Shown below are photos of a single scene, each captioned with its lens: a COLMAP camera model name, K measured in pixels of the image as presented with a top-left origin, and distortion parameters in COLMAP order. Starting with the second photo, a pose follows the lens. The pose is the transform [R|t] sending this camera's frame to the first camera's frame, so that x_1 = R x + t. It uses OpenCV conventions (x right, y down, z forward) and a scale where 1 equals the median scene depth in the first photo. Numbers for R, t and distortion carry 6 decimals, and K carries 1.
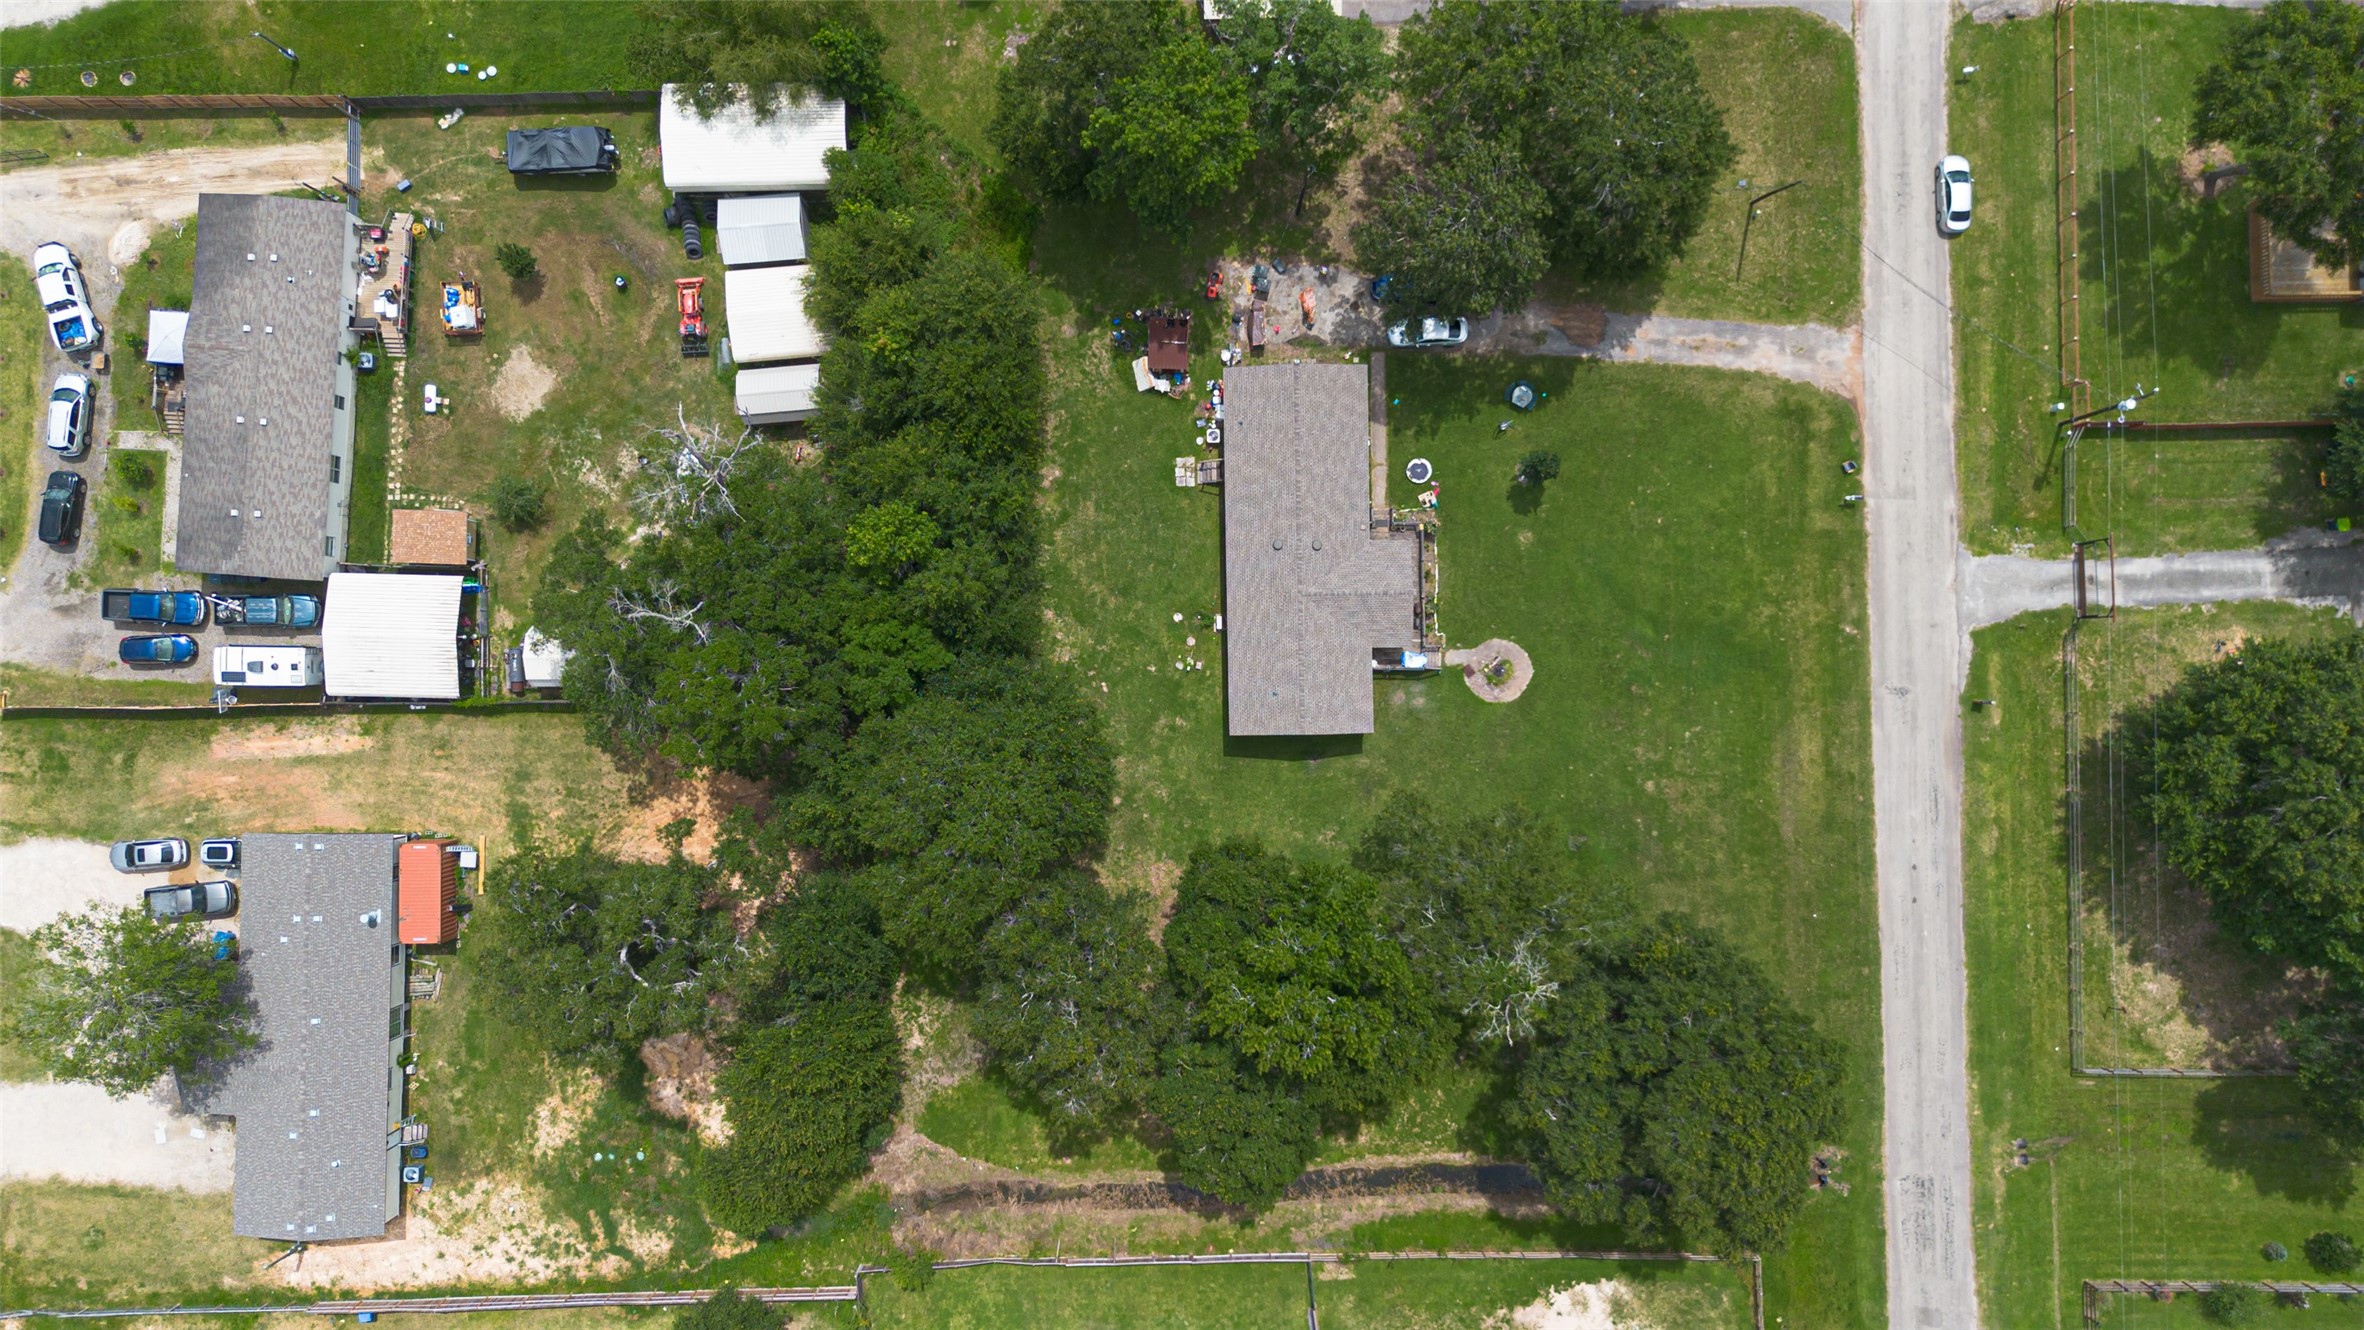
lens RADIAL K [[1673.0, 0, 1182.2], [0, 1673.0, 669.1], [0, 0, 1]] dist [0.076030, -0.072735]
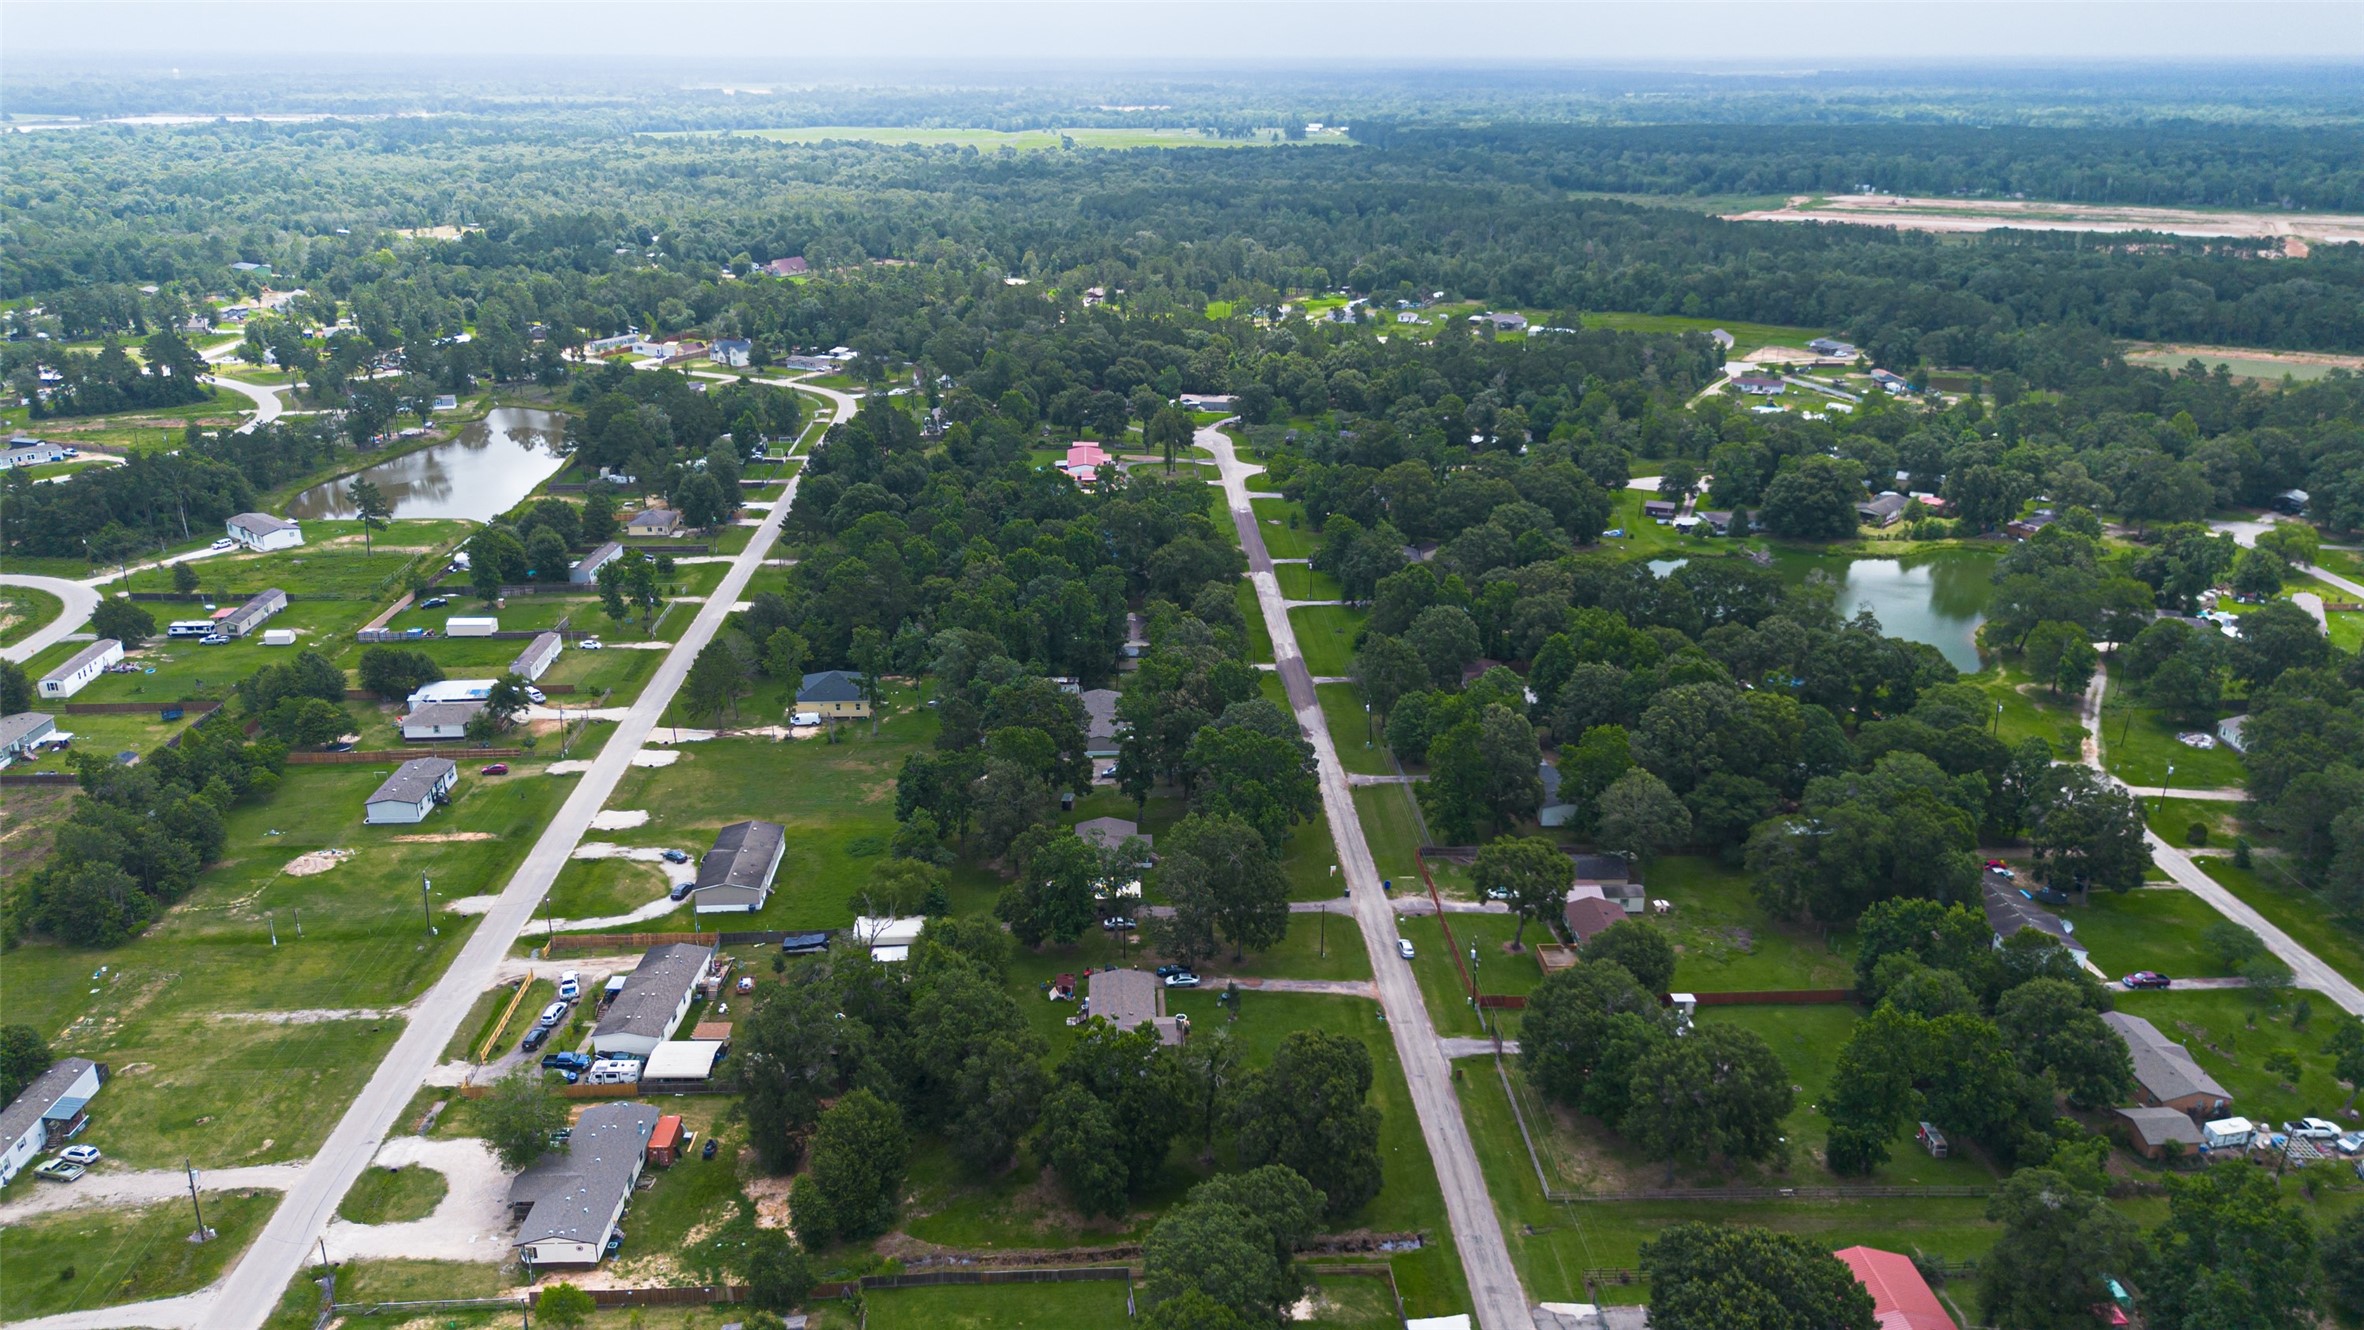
lens RADIAL K [[1673.0, 0, 1182.2], [0, 1673.0, 669.1], [0, 0, 1]] dist [0.076030, -0.072735]
pose [[0.999595, -0.007800, 0.027350, 0.087908], [0.028339, 0.354583, -0.934595, 1.717563], [-0.002408, 0.934992, 0.354660, -0.171462]]
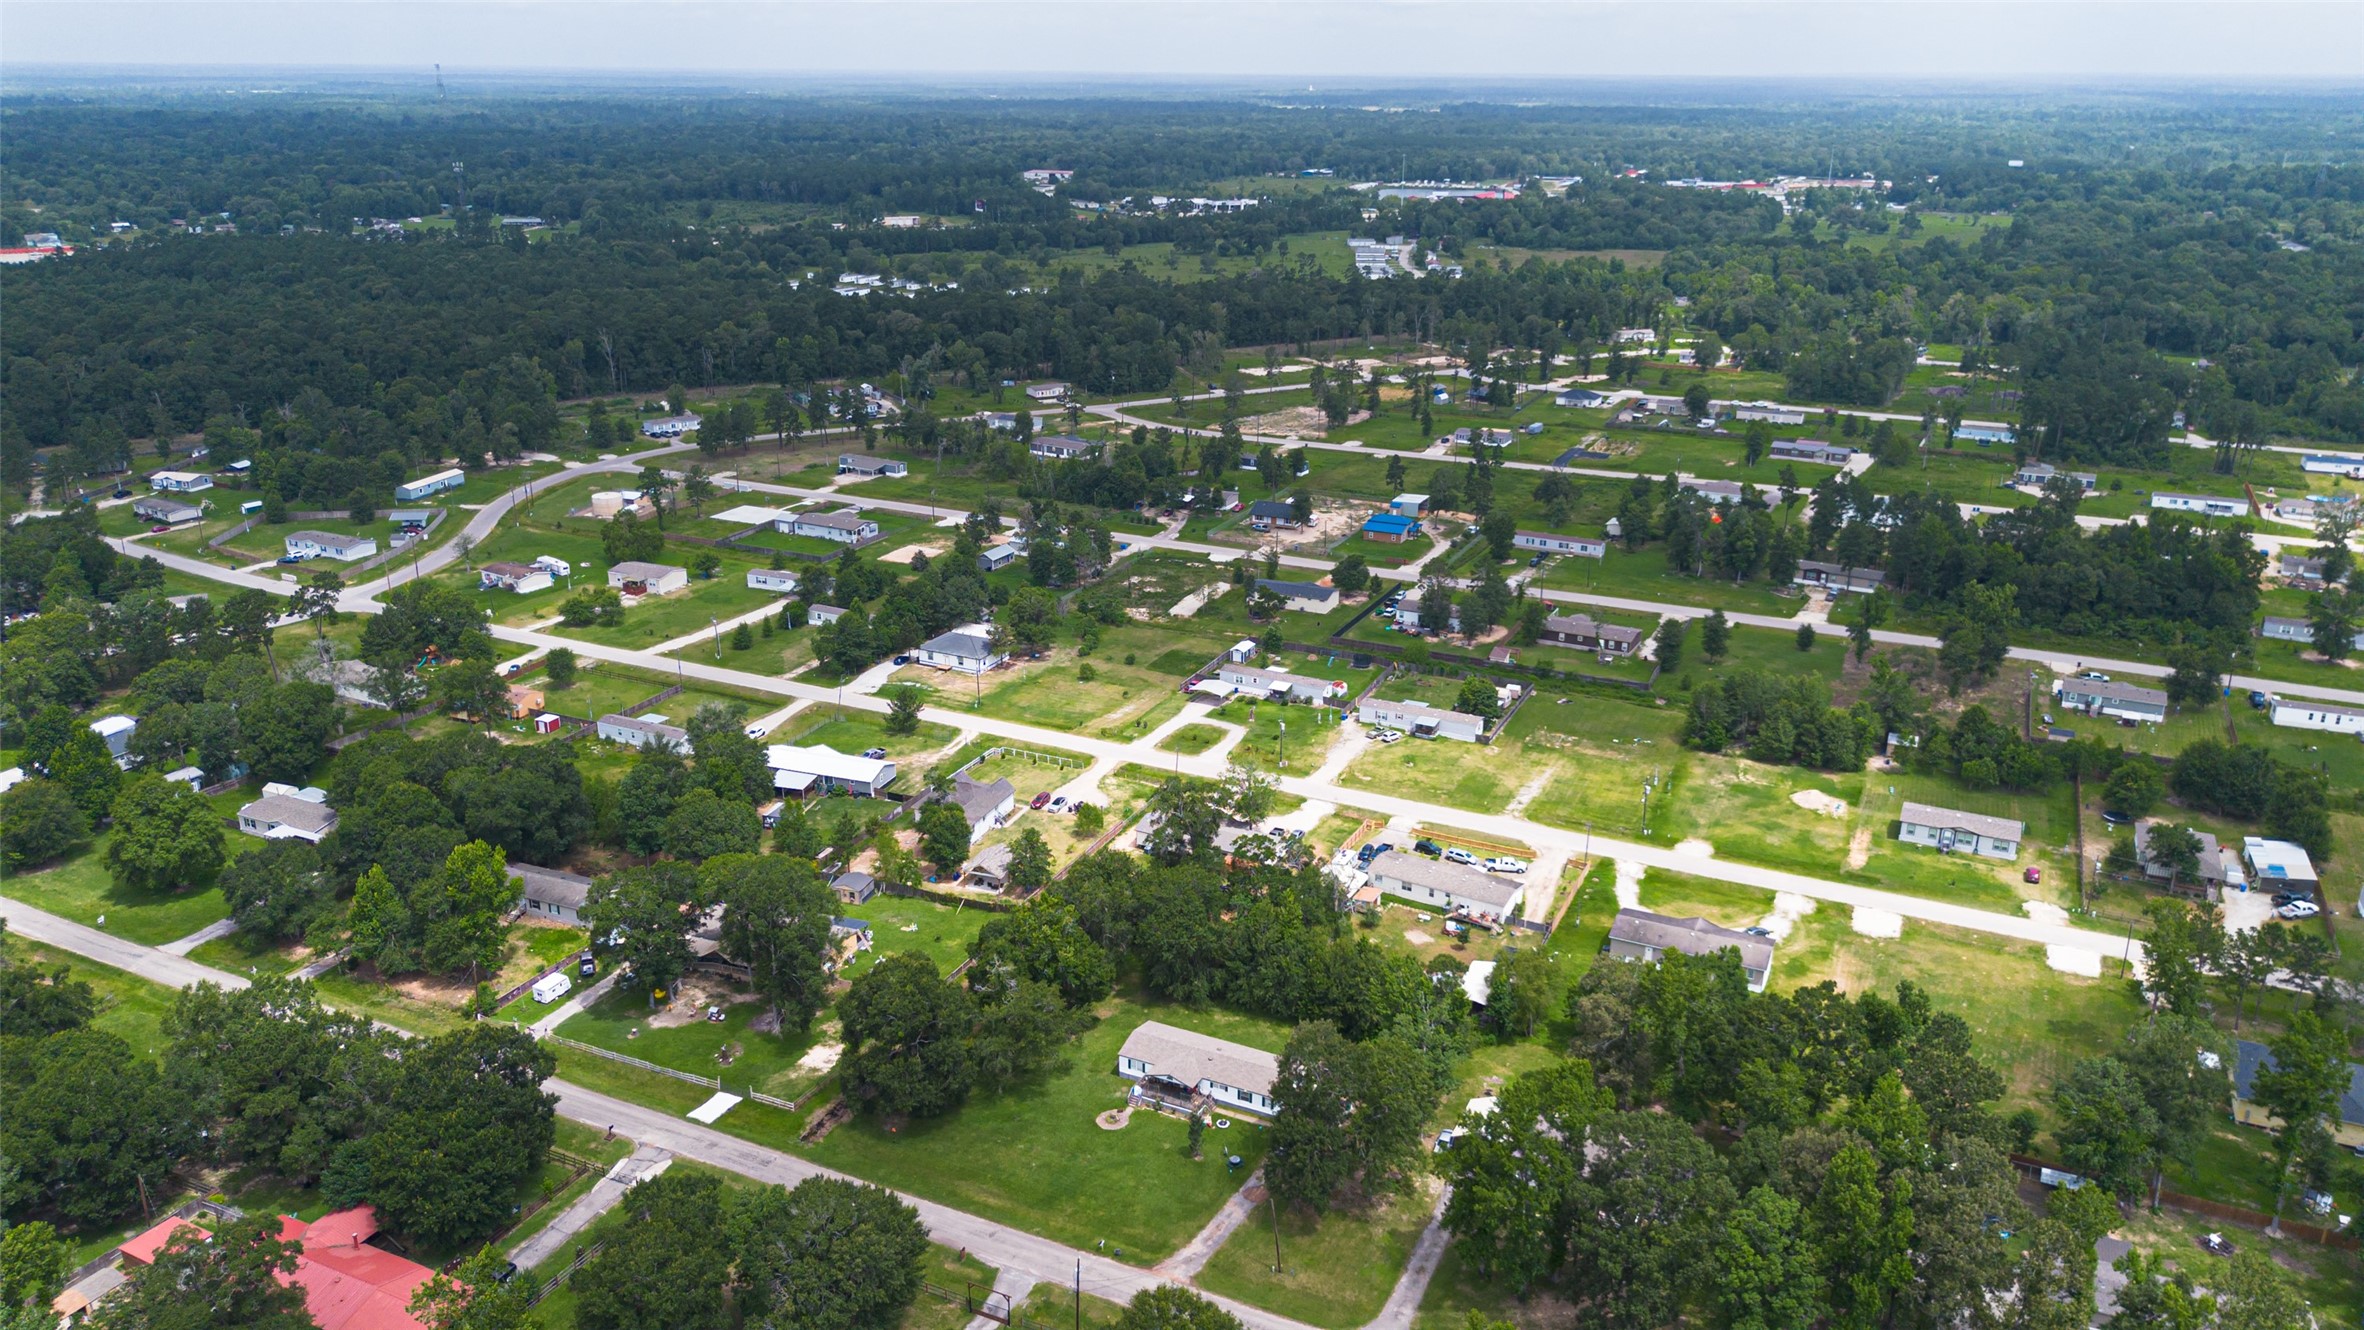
lens RADIAL K [[1673.0, 0, 1182.2], [0, 1673.0, 669.1], [0, 0, 1]] dist [0.076030, -0.072735]
pose [[-0.452319, 0.298842, -0.840298, 1.636812], [-0.891852, -0.148684, 0.427191, -0.827331], [0.002724, 0.942649, 0.333776, -0.143939]]
